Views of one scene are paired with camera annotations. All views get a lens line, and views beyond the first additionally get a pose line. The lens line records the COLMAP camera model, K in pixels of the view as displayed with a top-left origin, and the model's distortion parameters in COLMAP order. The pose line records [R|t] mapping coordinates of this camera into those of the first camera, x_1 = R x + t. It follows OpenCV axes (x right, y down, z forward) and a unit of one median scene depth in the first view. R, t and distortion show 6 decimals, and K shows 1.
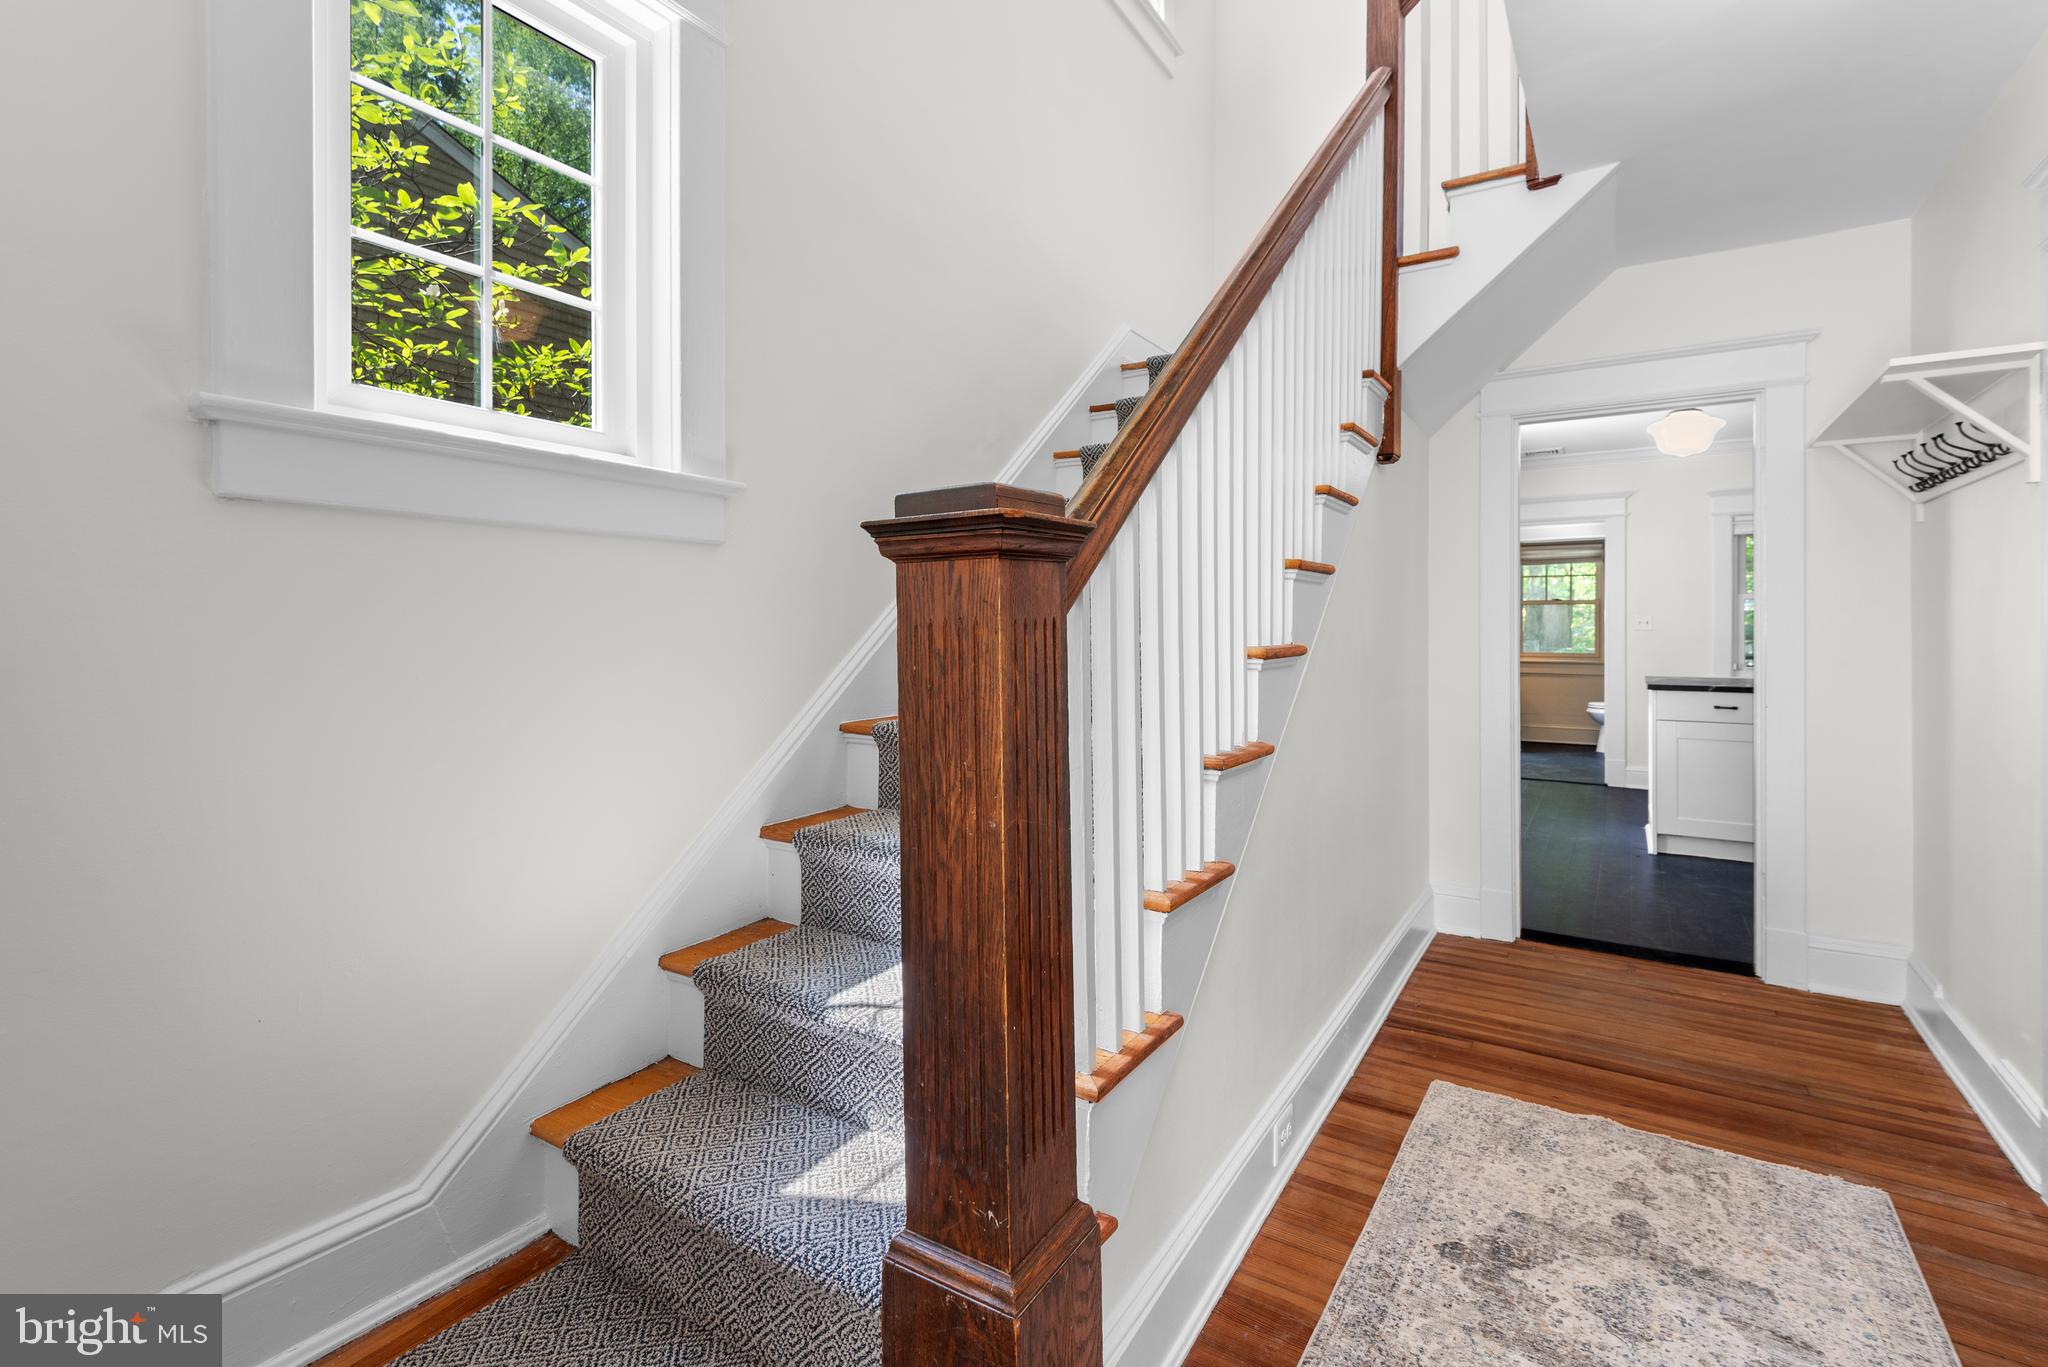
lens RADIAL K [[899.5, 0, 1026.2], [0, 899.5, 640.6], [0, 0, 1]] dist [0.000320, -0.000206]
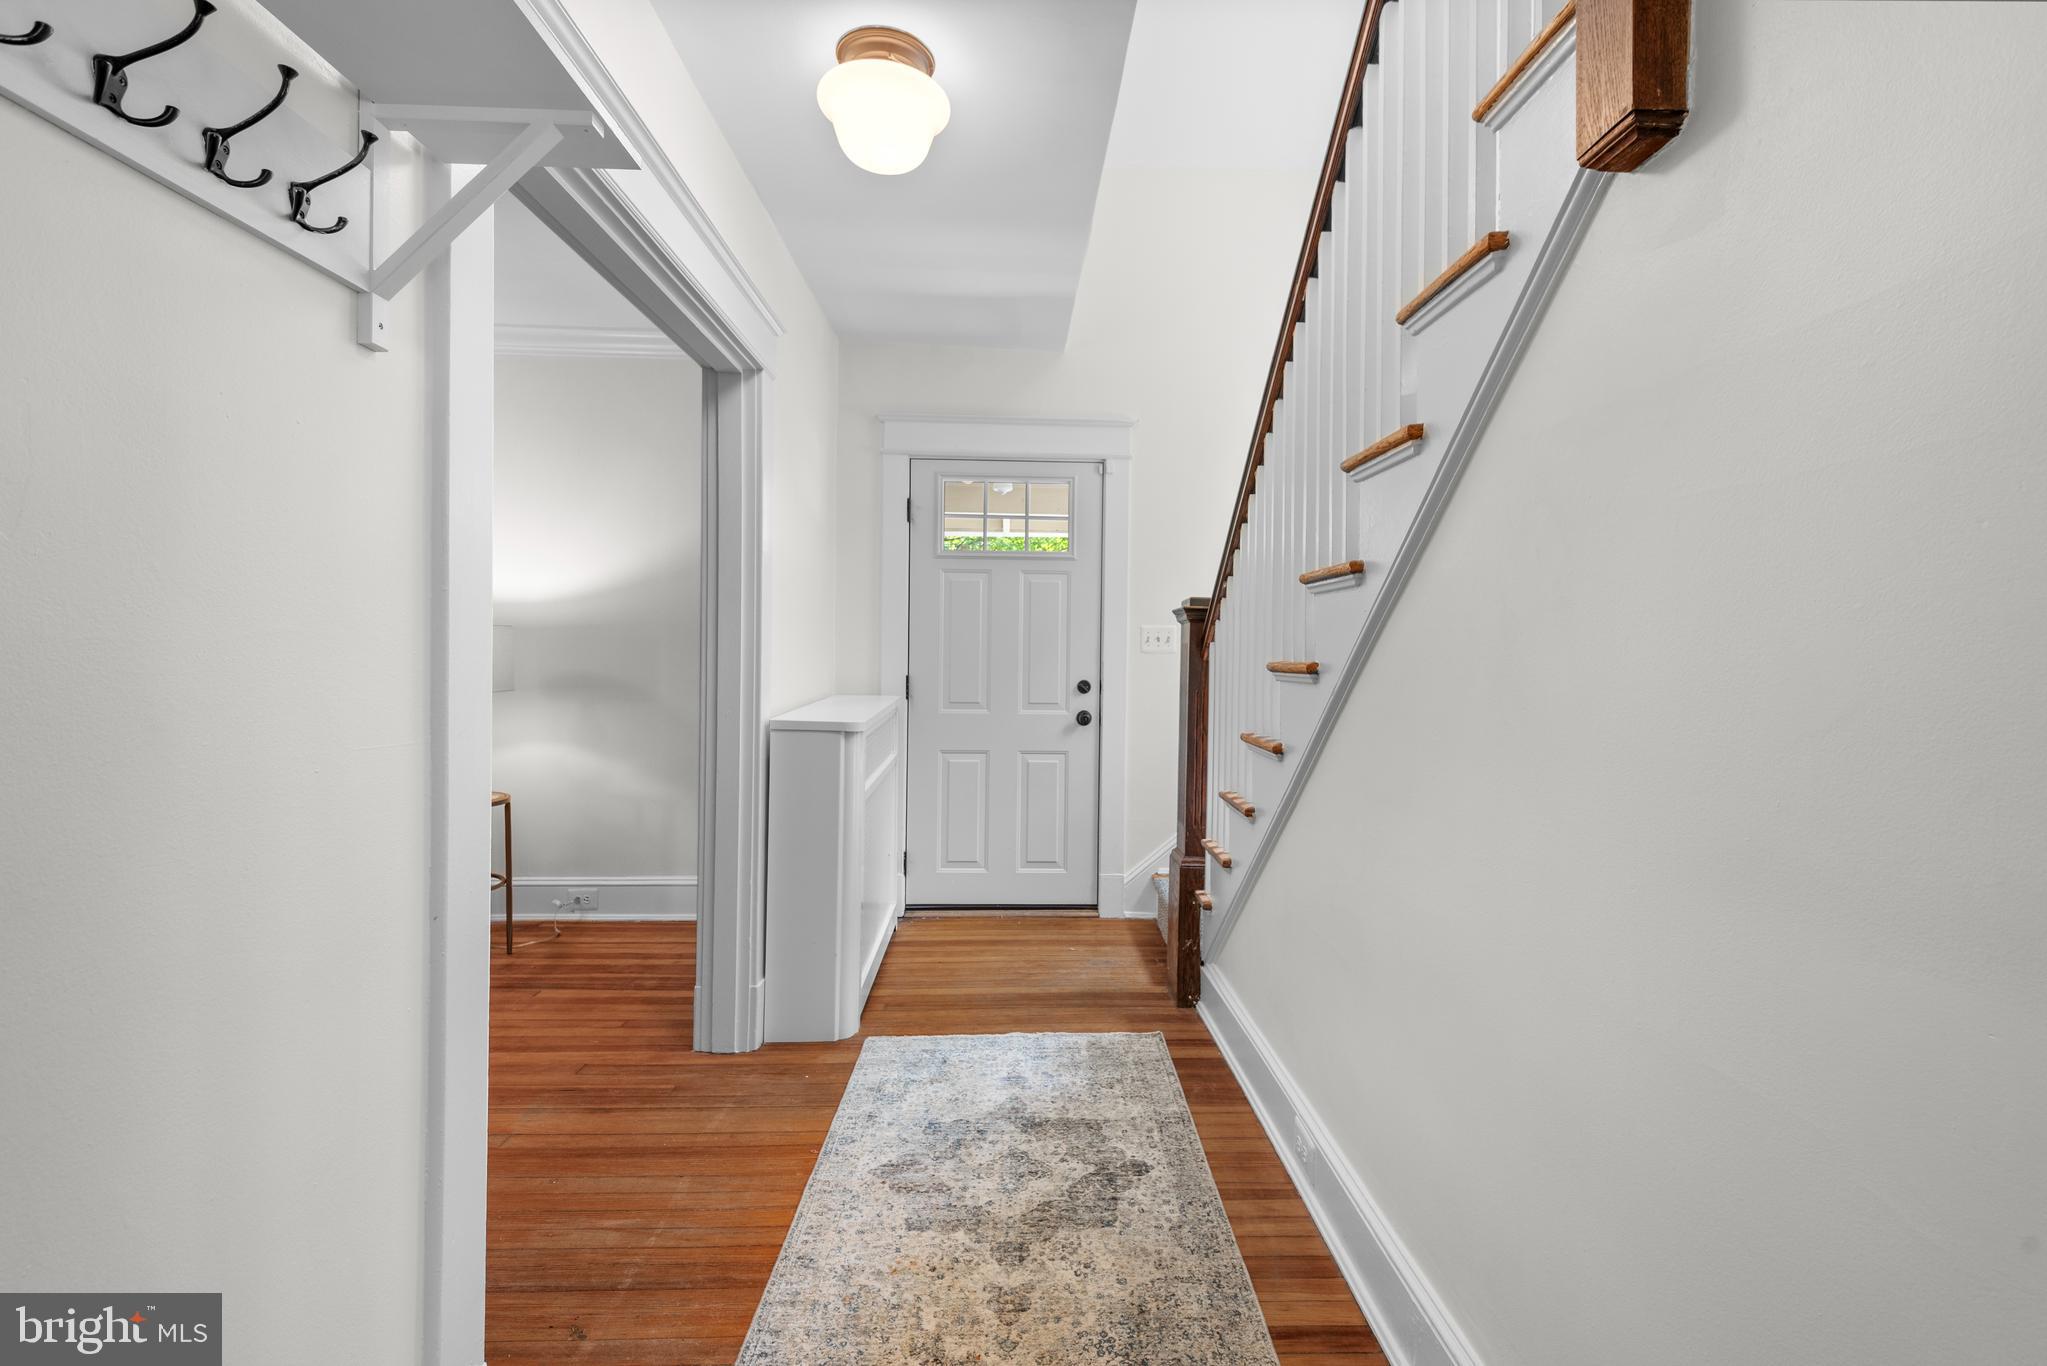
lens RADIAL K [[899.1, 0, 1025.7], [0, 899.1, 640.1], [0, 0, 1]] dist [0.000320, -0.000206]
pose [[-0.821211, -0.008577, -0.570560, 1.300865], [-0.019441, 0.999727, 0.012954, -0.018250], [0.570293, 0.021730, -0.821154, 1.909445]]
